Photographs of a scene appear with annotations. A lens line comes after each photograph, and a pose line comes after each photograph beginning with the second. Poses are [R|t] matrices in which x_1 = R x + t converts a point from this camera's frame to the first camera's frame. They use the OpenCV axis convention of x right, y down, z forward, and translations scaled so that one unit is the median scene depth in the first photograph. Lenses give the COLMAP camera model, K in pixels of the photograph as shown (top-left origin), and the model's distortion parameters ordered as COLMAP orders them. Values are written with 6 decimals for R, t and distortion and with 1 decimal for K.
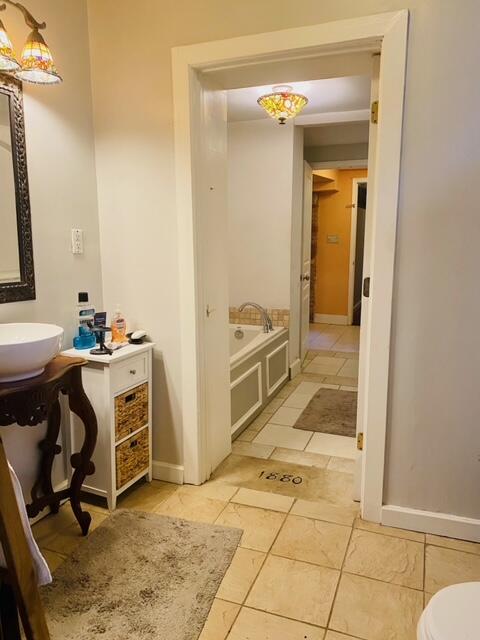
lens RADIAL K [[485.9, 0, 240.0], [0, 485.9, 320.0], [0, 0, 1]] dist [0.003034, 0.003861]
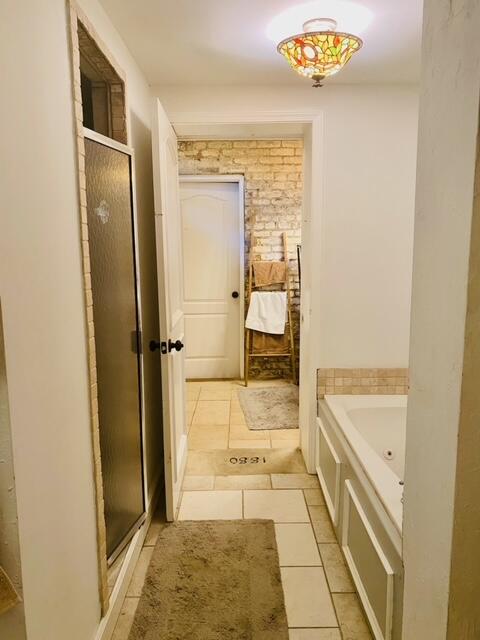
lens RADIAL K [[485.9, 0, 240.0], [0, 485.9, 320.0], [0, 0, 1]] dist [0.003034, 0.003861]
pose [[-0.932673, 0.069533, -0.353958, 0.476674], [-0.051327, 0.945681, 0.321018, -0.367717], [0.357053, 0.317573, -0.878442, 1.840631]]
